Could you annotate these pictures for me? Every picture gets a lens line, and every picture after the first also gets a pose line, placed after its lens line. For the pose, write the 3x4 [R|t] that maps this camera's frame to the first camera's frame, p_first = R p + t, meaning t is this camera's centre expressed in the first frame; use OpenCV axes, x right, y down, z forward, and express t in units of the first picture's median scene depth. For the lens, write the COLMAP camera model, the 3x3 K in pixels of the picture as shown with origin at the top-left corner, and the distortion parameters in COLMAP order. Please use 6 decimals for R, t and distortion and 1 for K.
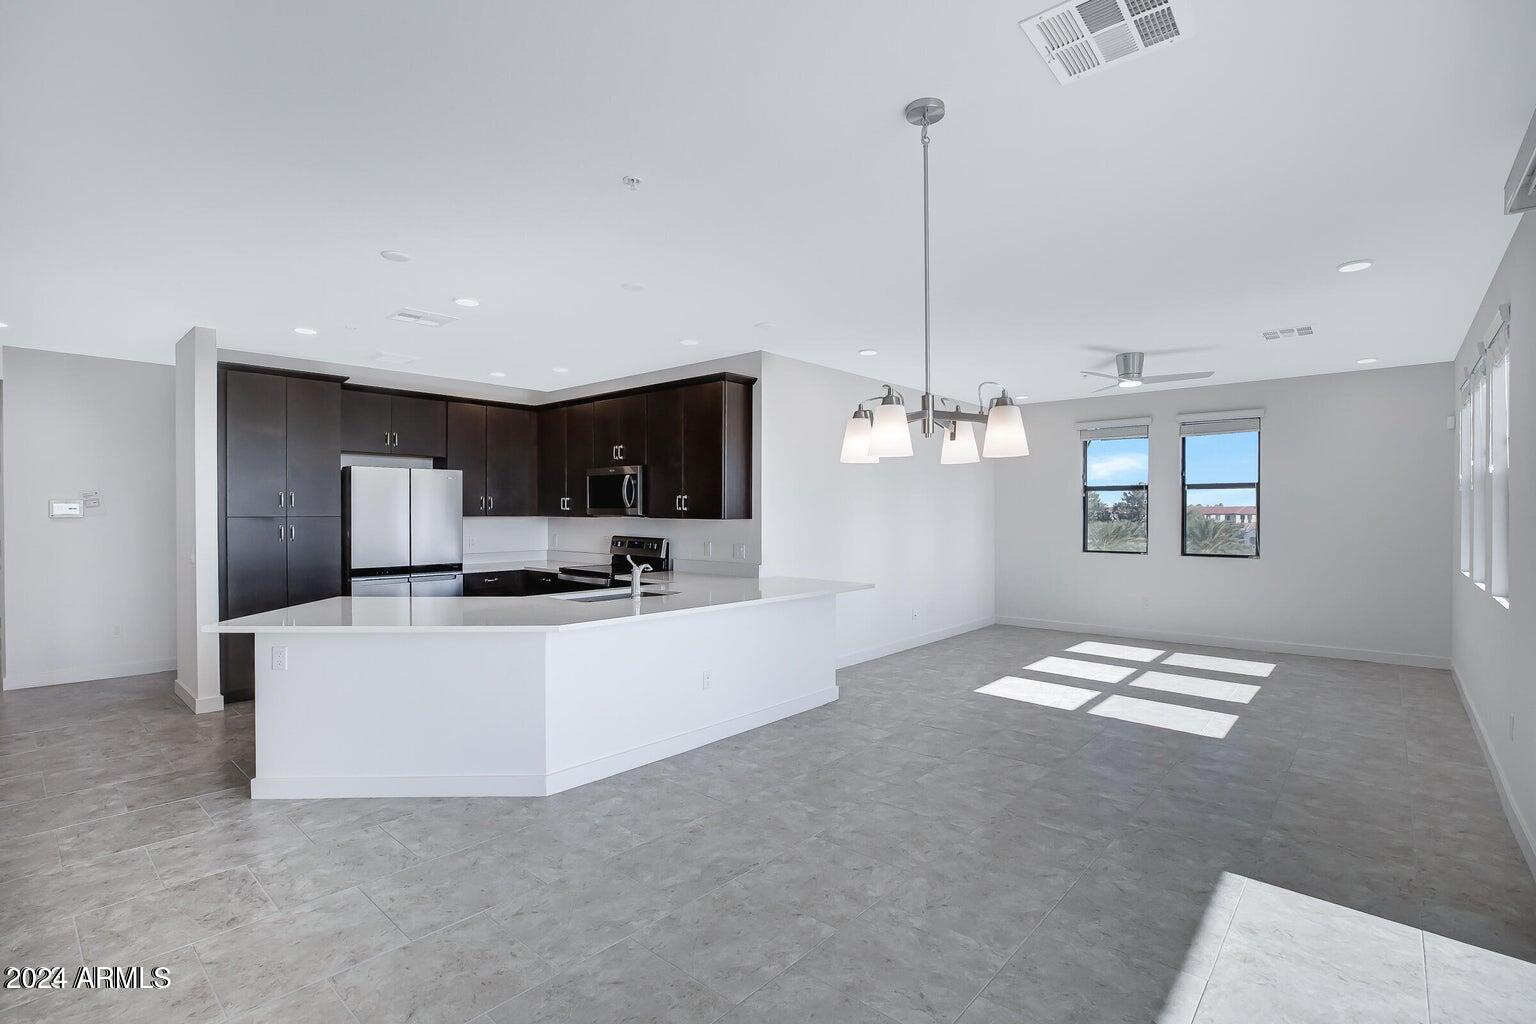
lens RADIAL K [[705.2, 0, 771.0], [0, 705.2, 515.2], [0, 0, 1]] dist [-0.037857, 0.010212]
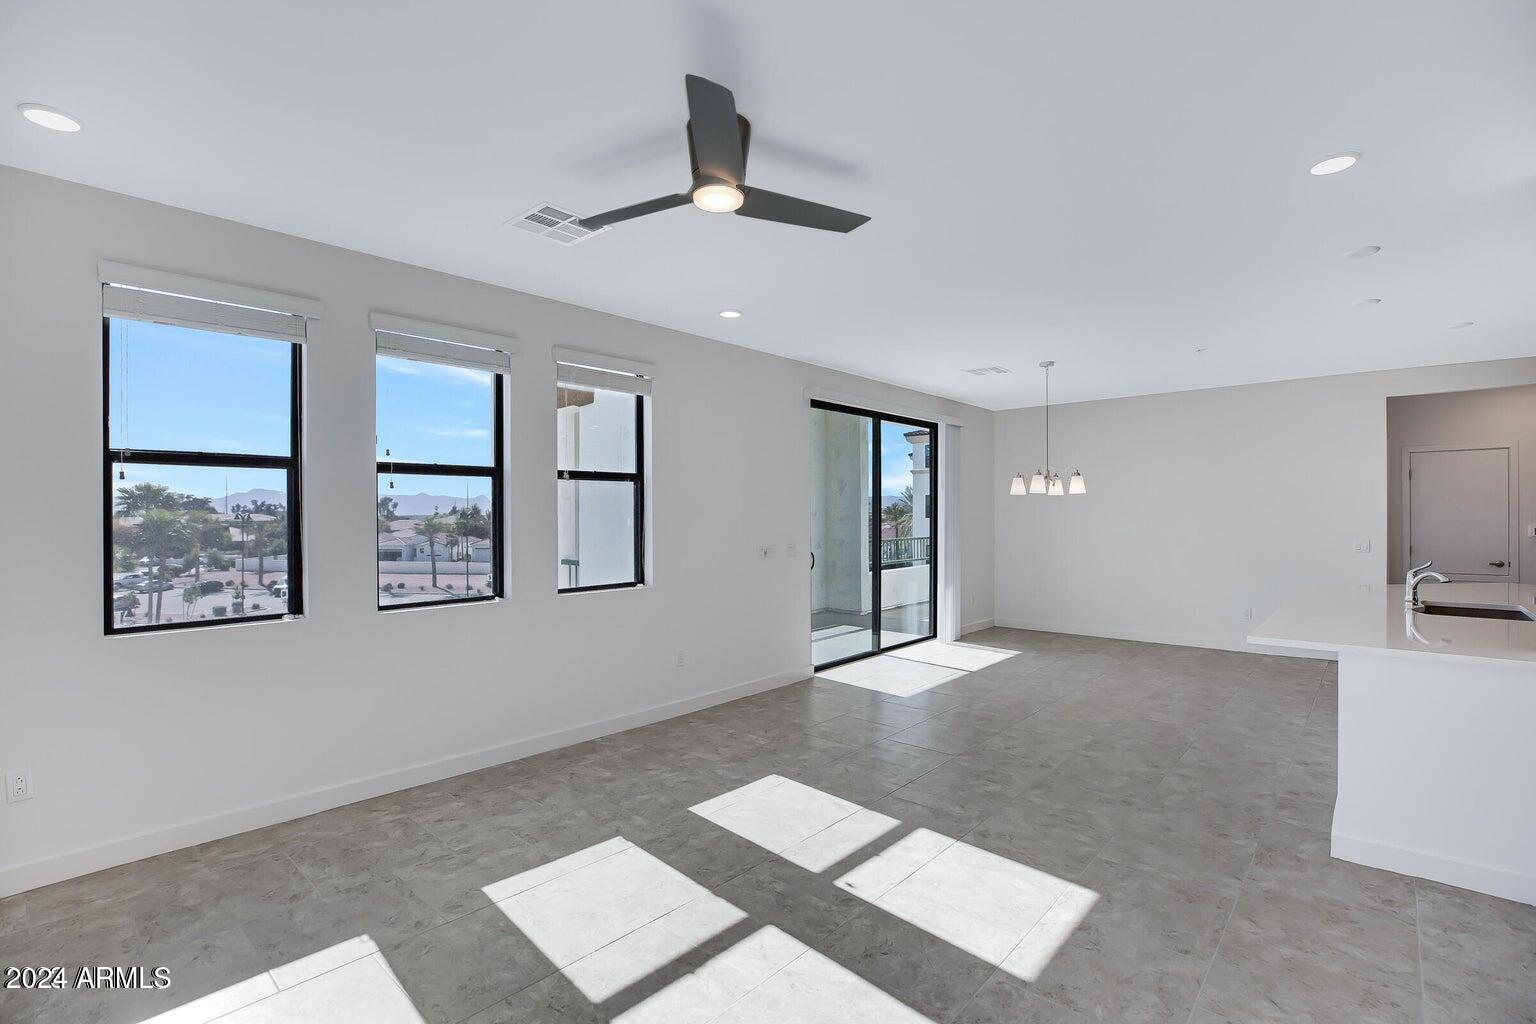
lens RADIAL K [[717.3, 0, 768.0], [0, 717.3, 512.0], [0, 0, 1]] dist [-0.027860, 0.000865]
pose [[-0.999993, 0.003507, -0.001285, 0.522743], [0.003500, 0.999977, 0.005789, -0.011574], [0.001305, 0.005784, -0.999982, 1.511268]]
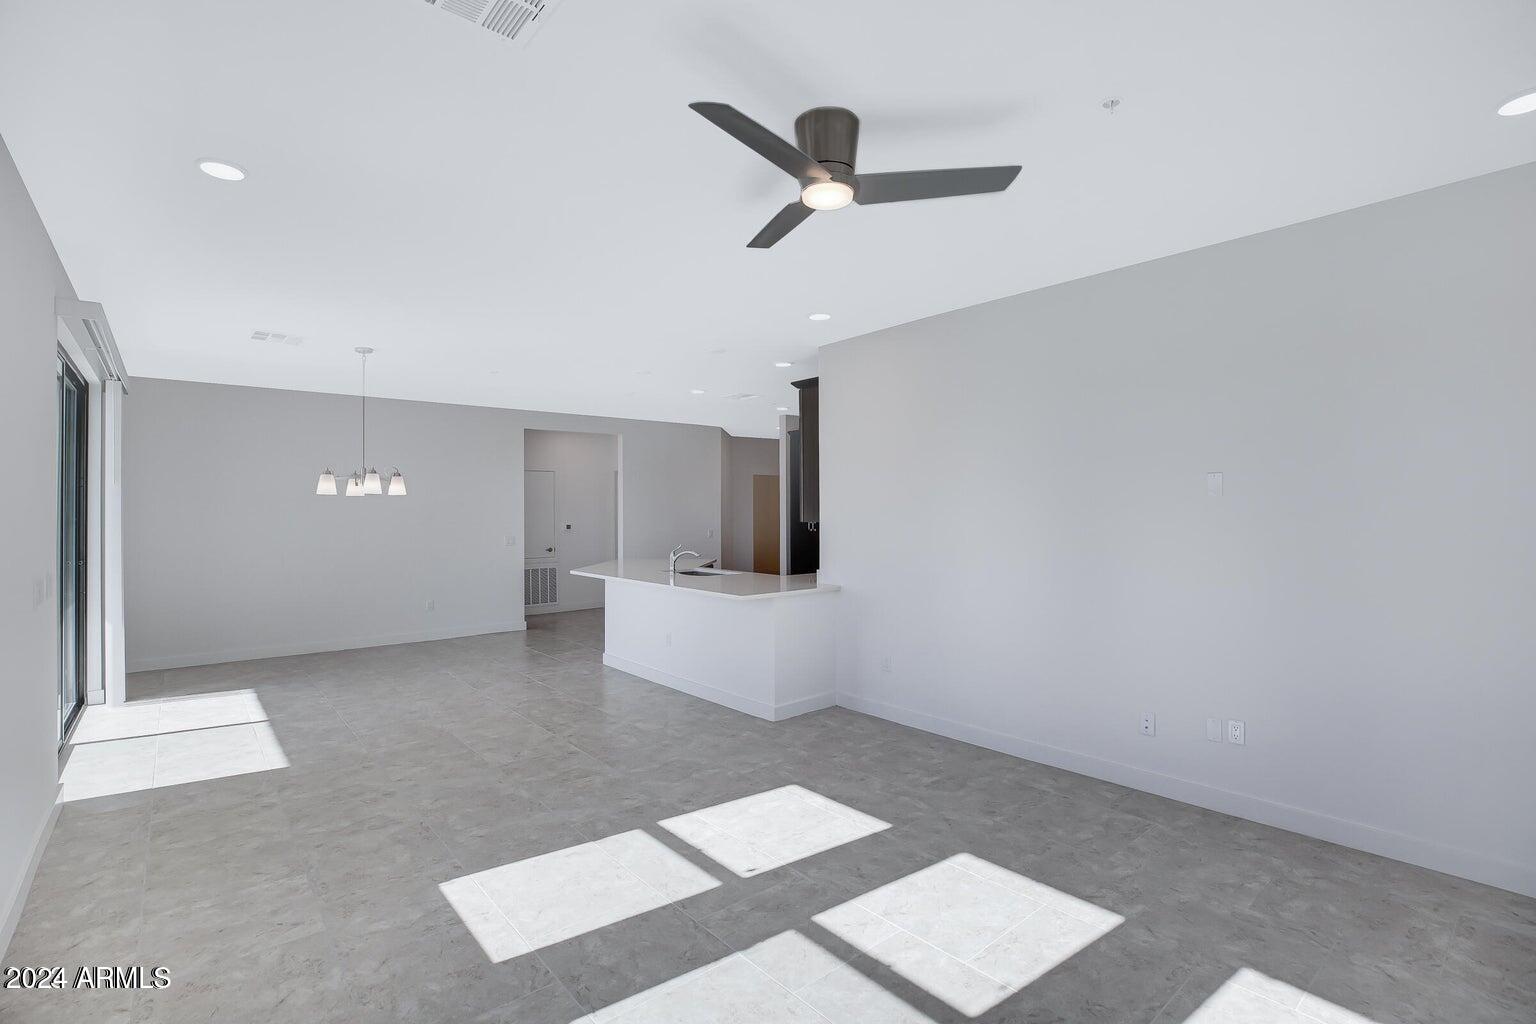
lens RADIAL K [[705.2, 0, 771.0], [0, 705.2, 515.2], [0, 0, 1]] dist [-0.037857, 0.010212]
pose [[-0.134538, 0.005210, -0.990895, 0.971541], [-0.002196, 0.999982, 0.005556, -0.009896], [0.990906, 0.002924, -0.134524, 1.094930]]
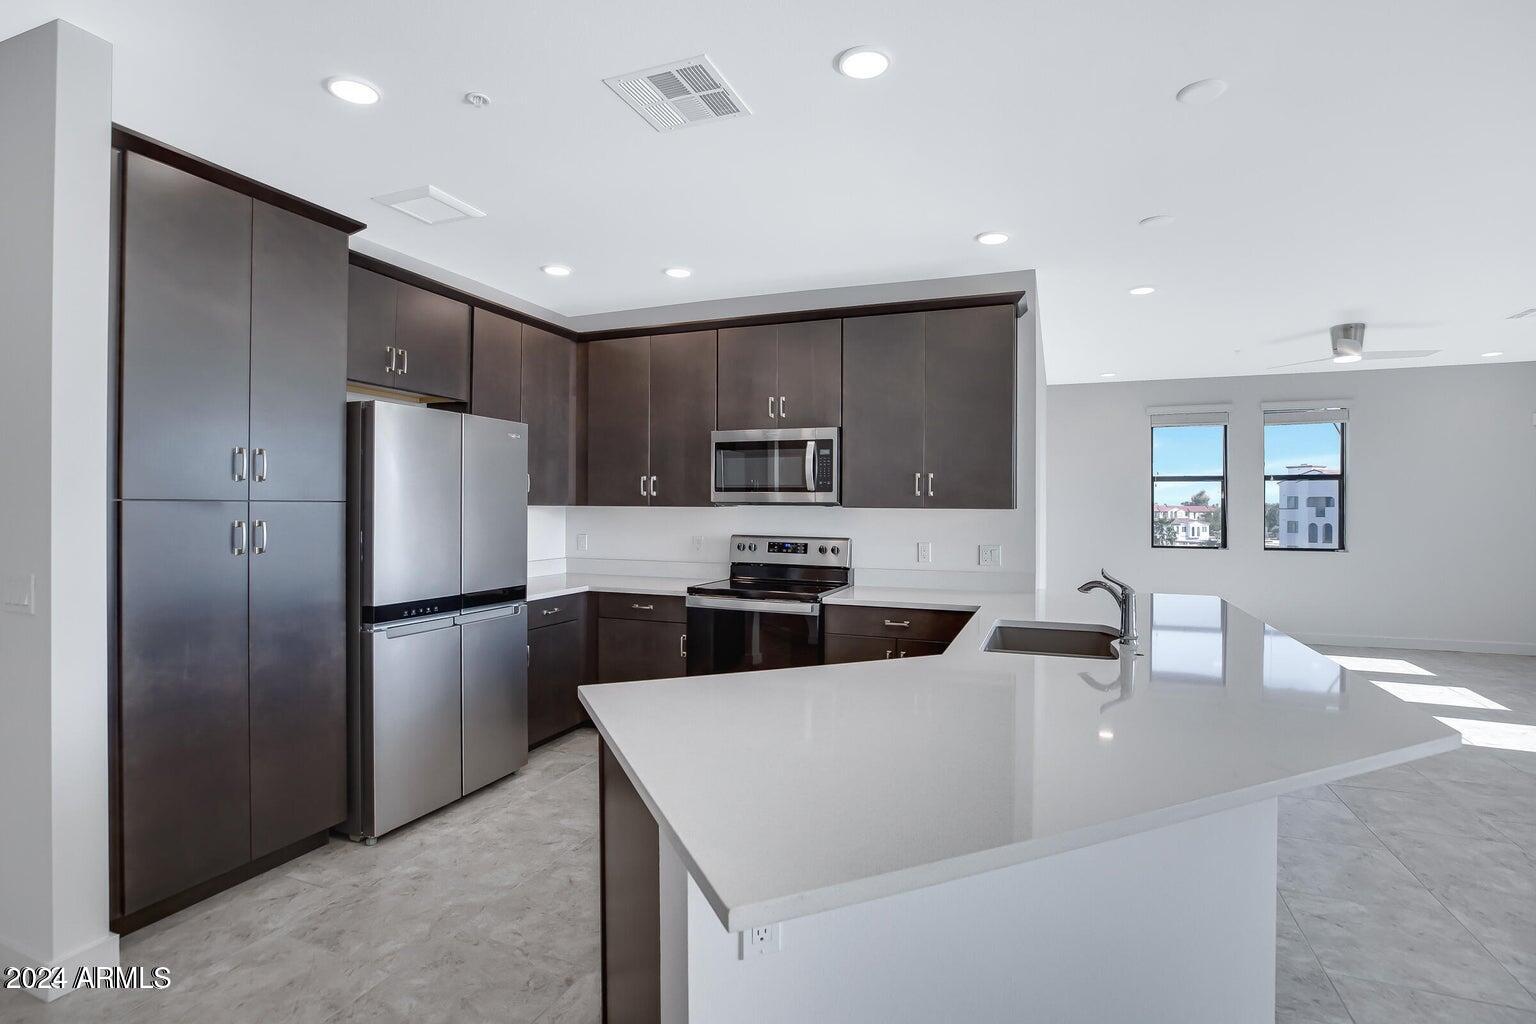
lens RADIAL K [[737.4, 0, 762.6], [0, 737.4, 508.6], [0, 0, 1]] dist [-0.022140, 0.001206]
pose [[0.939569, 0.003131, 0.342345, -0.530918], [-0.001498, 0.999986, -0.005034, 0.009460], [-0.342356, 0.004216, 0.939561, 0.418229]]
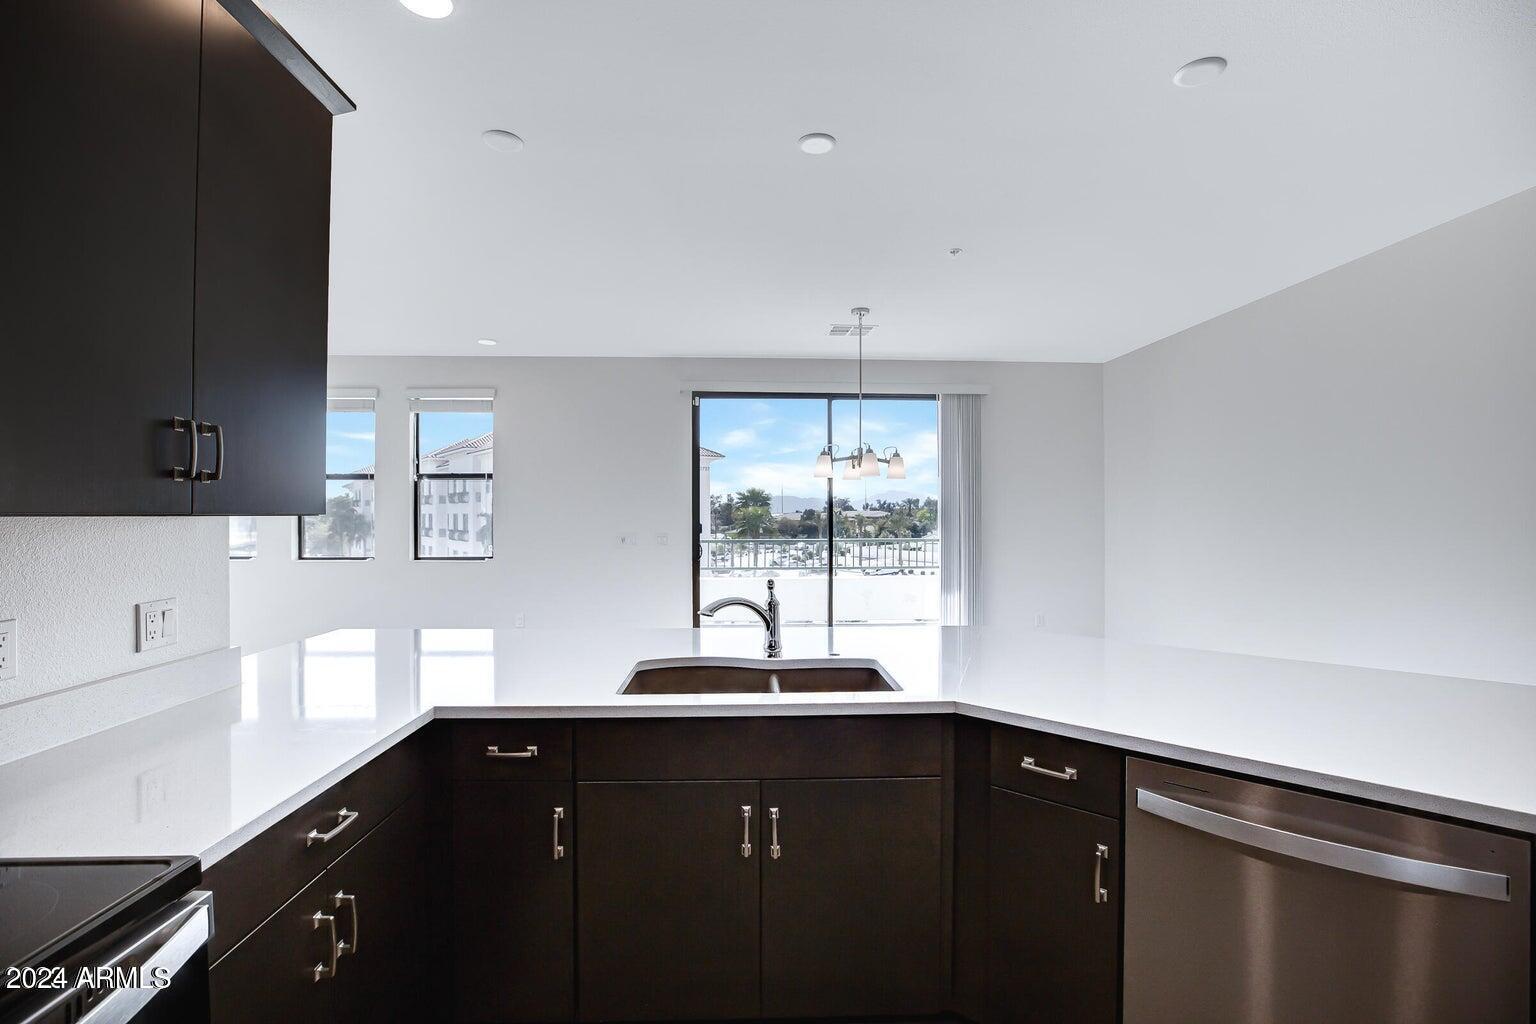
lens RADIAL K [[711.4, 0, 767.2], [0, 711.4, 508.6], [0, 0, 1]] dist [-0.038238, 0.011995]
pose [[-0.677723, 0.004372, 0.735305, -0.464340], [0.006332, 0.999980, -0.000109, 0.004786], [-0.735290, 0.004582, -0.677737, 1.062455]]
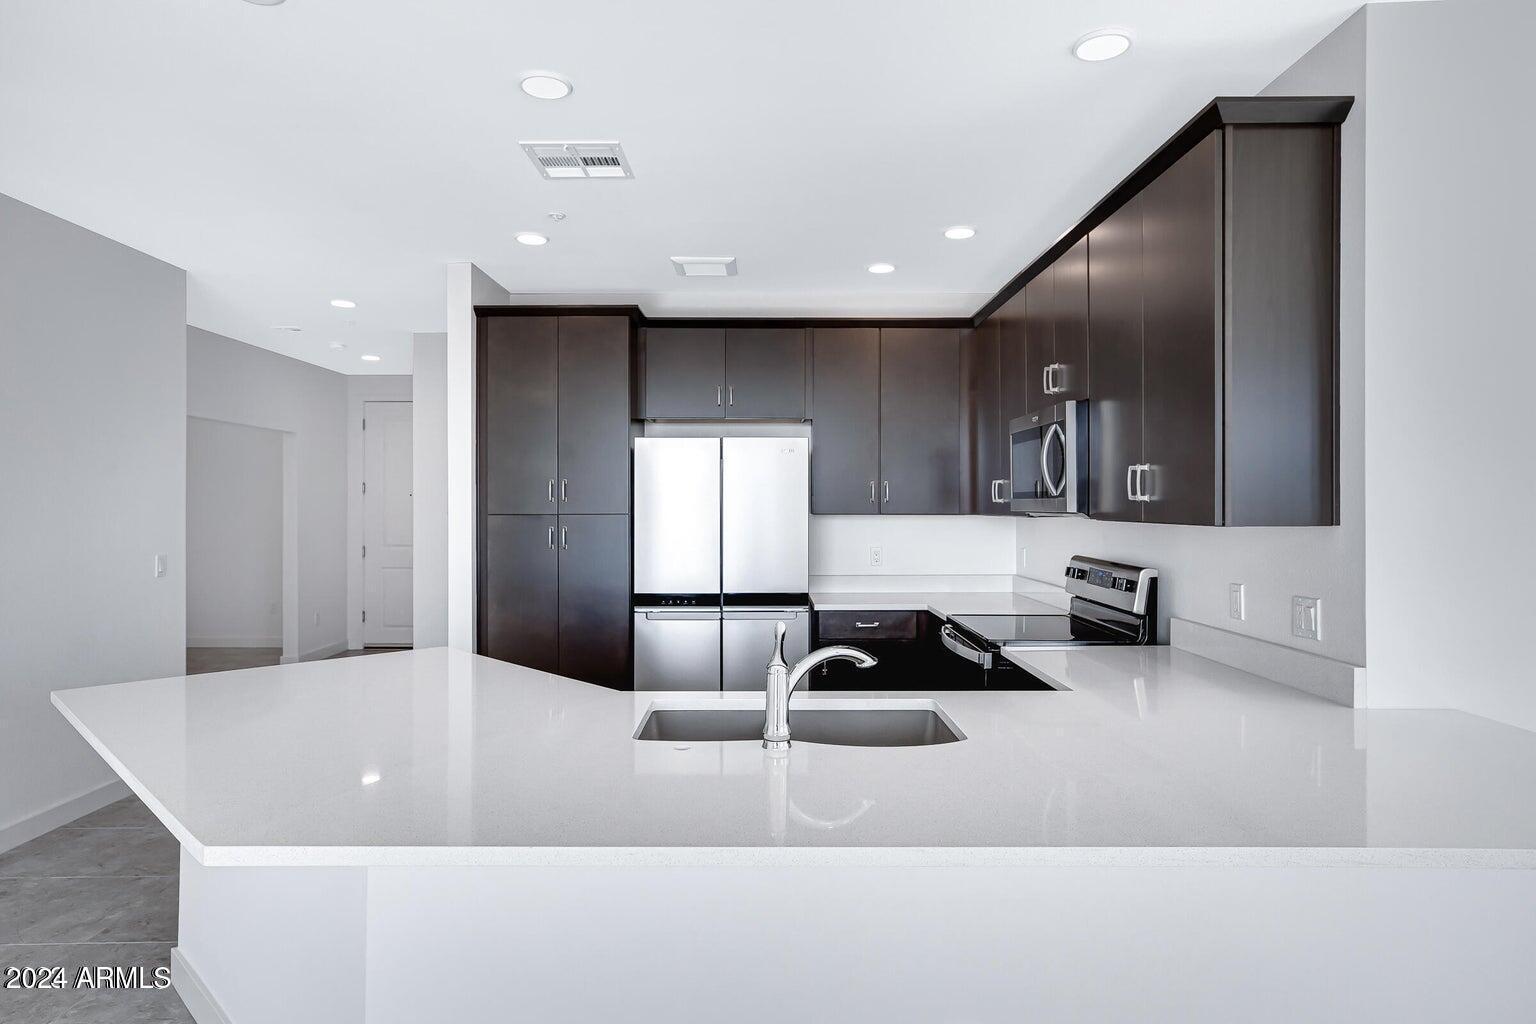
lens RADIAL K [[886.0, 0, 768.0], [0, 886.0, 512.0], [0, 0, 1]] dist [0.003090, 0.000677]
pose [[0.661828, 0.000608, -0.749656, 0.114408], [-0.003081, 0.999993, -0.001909, 0.001133], [0.749649, 0.003574, 0.661825, 0.544030]]
